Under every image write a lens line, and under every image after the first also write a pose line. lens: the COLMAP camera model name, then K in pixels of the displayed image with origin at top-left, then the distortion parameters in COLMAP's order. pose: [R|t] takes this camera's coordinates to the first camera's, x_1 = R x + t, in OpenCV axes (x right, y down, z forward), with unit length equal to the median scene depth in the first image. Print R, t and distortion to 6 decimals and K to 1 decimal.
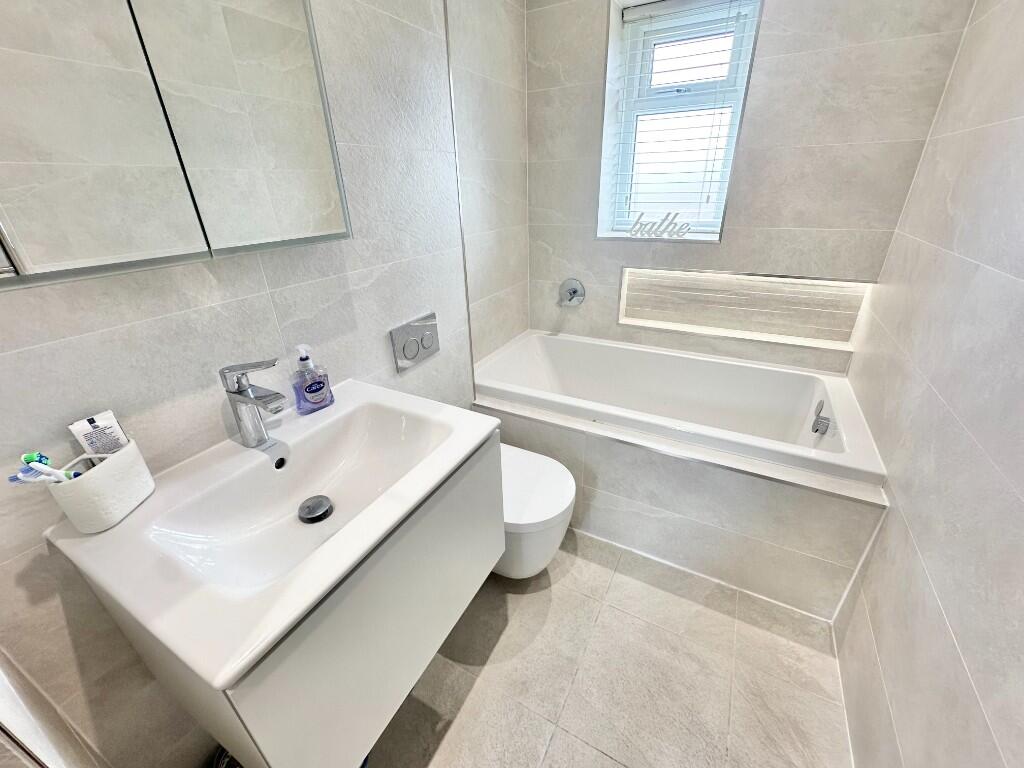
lens RADIAL K [[408.9, 0, 514.4], [0, 408.9, 383.2], [0, 0, 1]] dist [-0.004190, 0.000594]
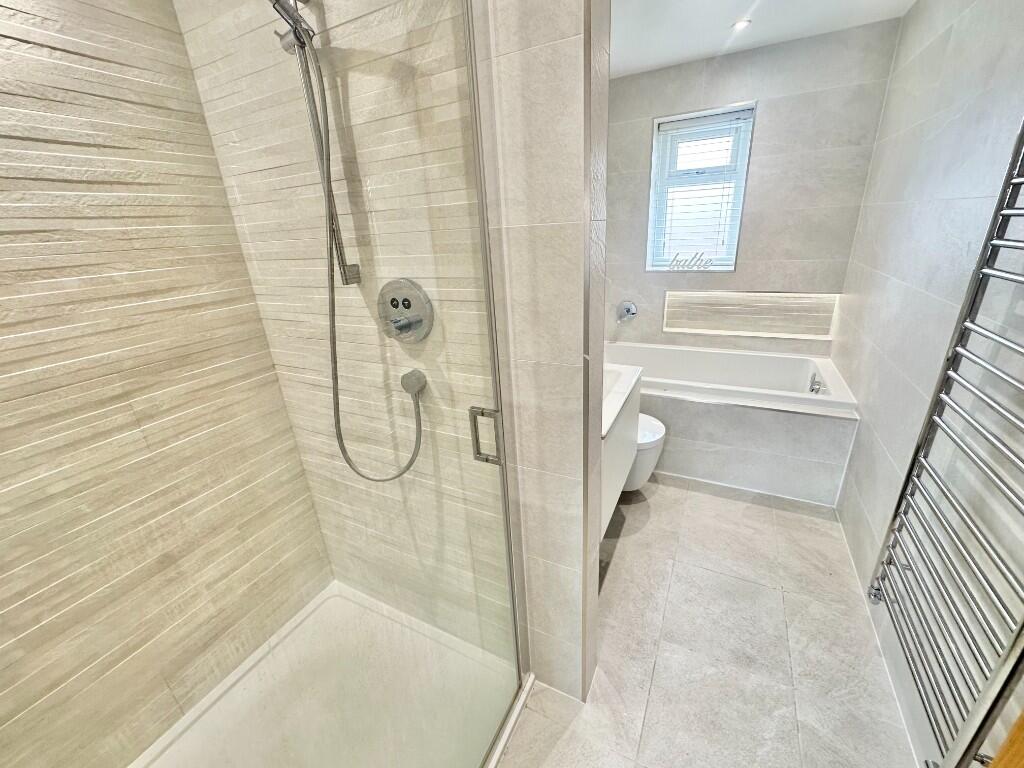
lens RADIAL K [[408.9, 0, 512.5], [0, 408.9, 384.3], [0, 0, 1]] dist [-0.004190, 0.000594]
pose [[0.999098, -0.040678, 0.012170, -0.339217], [0.041535, 0.995823, -0.081312, 0.150474], [-0.008812, 0.081745, 0.996614, -0.436687]]
